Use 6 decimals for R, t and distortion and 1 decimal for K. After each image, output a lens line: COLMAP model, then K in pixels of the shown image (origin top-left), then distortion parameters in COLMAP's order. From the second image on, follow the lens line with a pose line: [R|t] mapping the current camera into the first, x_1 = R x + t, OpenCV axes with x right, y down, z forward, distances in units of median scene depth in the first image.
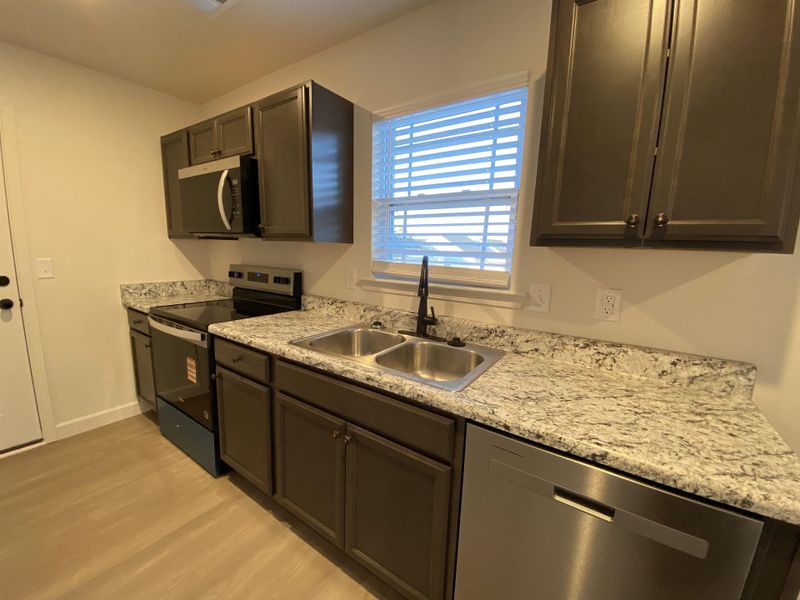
lens RADIAL K [[325.2, 0, 391.3], [0, 325.2, 302.2], [0, 0, 1]] dist [0.000063, -0.010967]
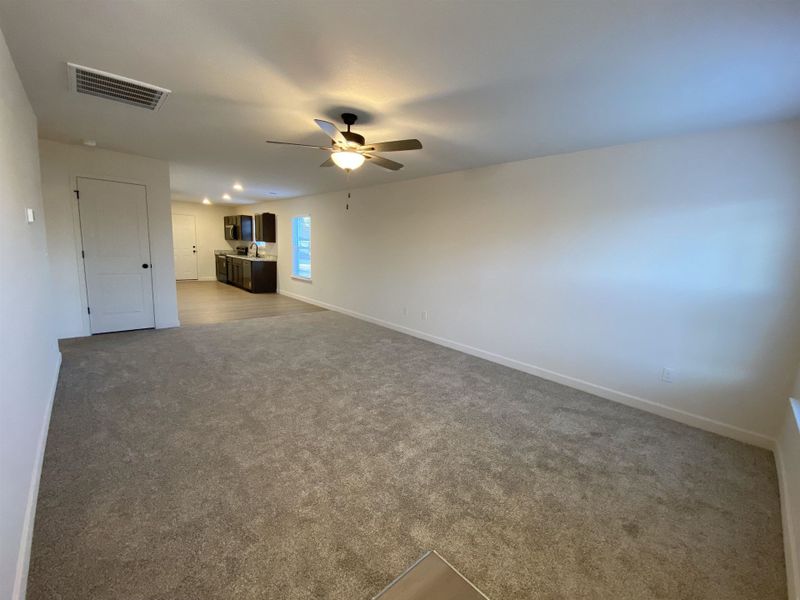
lens RADIAL K [[325.2, 0, 404.0], [0, 325.2, 298.0], [0, 0, 1]] dist [0.000063, -0.010967]
pose [[0.980996, 0.047166, -0.188210, 4.357074], [-0.050499, 0.998640, -0.012952, 0.895382], [0.187343, 0.022210, 0.982043, -4.842708]]
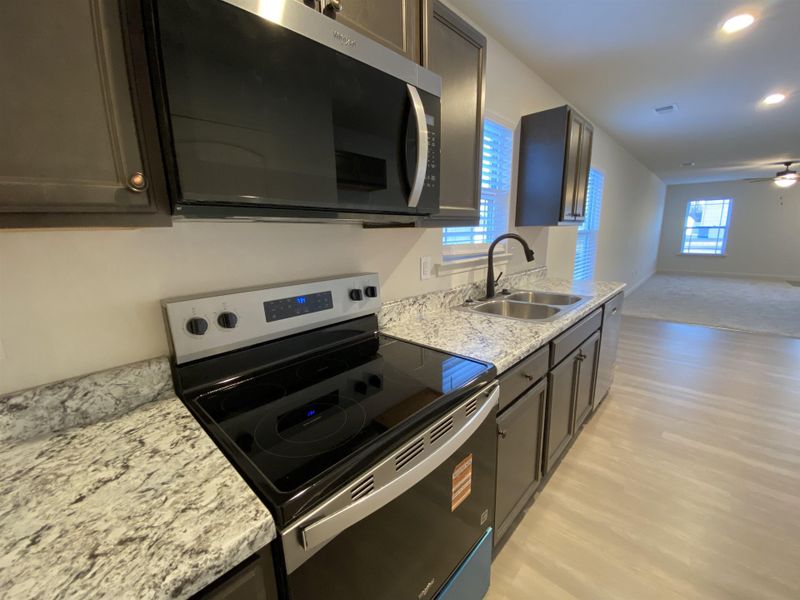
lens RADIAL K [[325.2, 0, 381.6], [0, 325.2, 304.7], [0, 0, 1]] dist [0.000063, -0.010967]
pose [[0.184184, -0.242008, 0.952632, -0.600940], [0.199644, 0.958221, 0.204829, -0.134945], [-0.962402, 0.152461, 0.224804, 0.728084]]
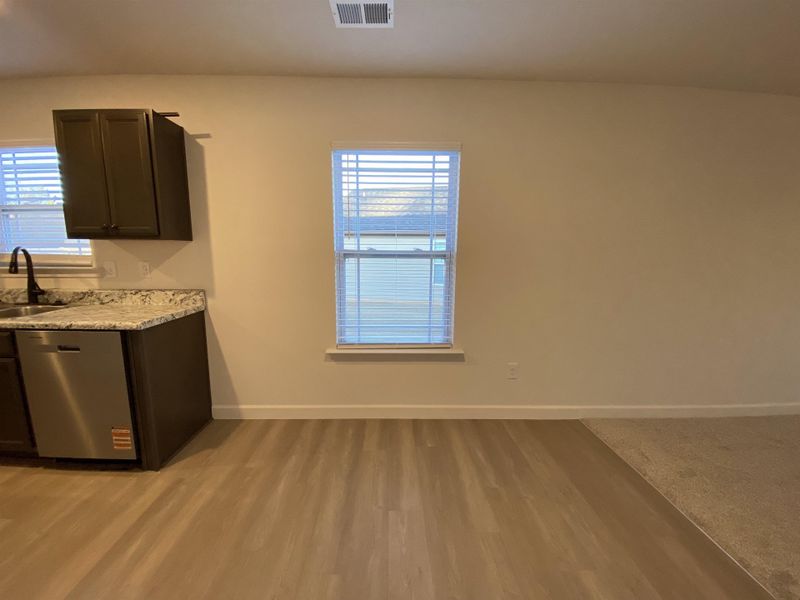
lens RADIAL K [[325.2, 0, 403.9], [0, 325.2, 299.3], [0, 0, 1]] dist [0.000063, -0.010967]
pose [[0.802851, -0.112414, 0.585485, 0.650940], [0.112671, 0.992974, 0.036152, 0.242261], [-0.585436, 0.036943, 0.809877, -1.230521]]
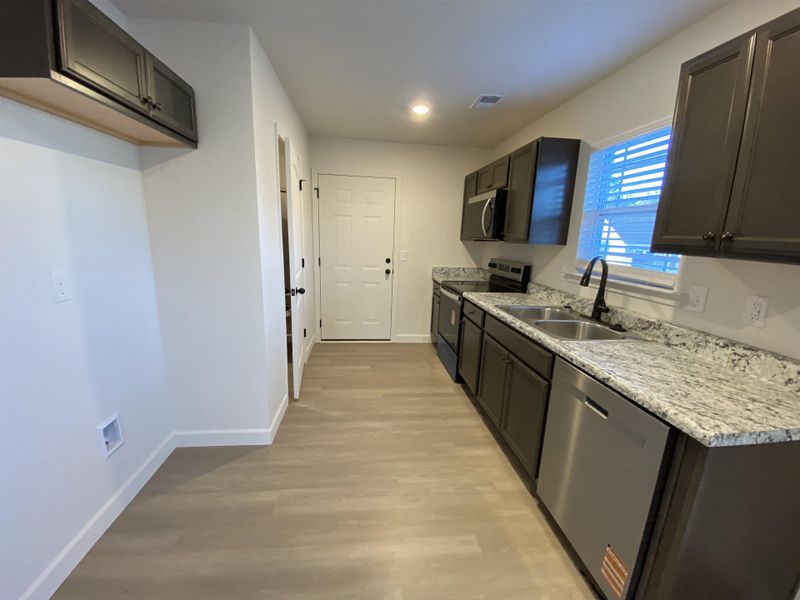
lens RADIAL K [[325.2, 0, 391.0], [0, 325.2, 304.5], [0, 0, 1]] dist [0.000063, -0.010967]
pose [[0.645668, 0.150286, -0.748684, 0.579307], [-0.135788, 0.987413, 0.081102, 0.054504], [0.751449, 0.049297, 0.657947, -0.500532]]
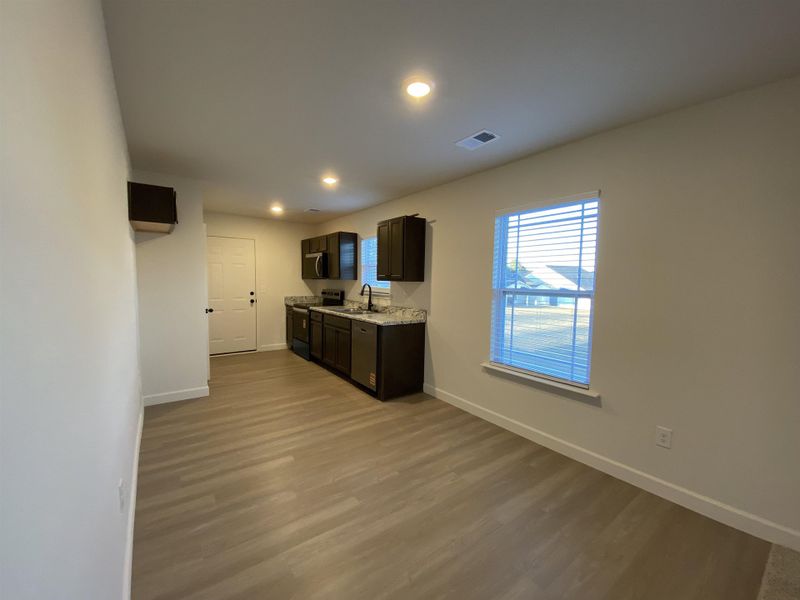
lens RADIAL K [[325.2, 0, 403.5], [0, 325.2, 305.4], [0, 0, 1]] dist [0.000063, -0.010967]
pose [[0.950777, 0.011612, -0.309659, 1.479993], [-0.041034, 0.995215, -0.088672, 0.348253], [0.307147, 0.097014, 0.946704, -1.967193]]
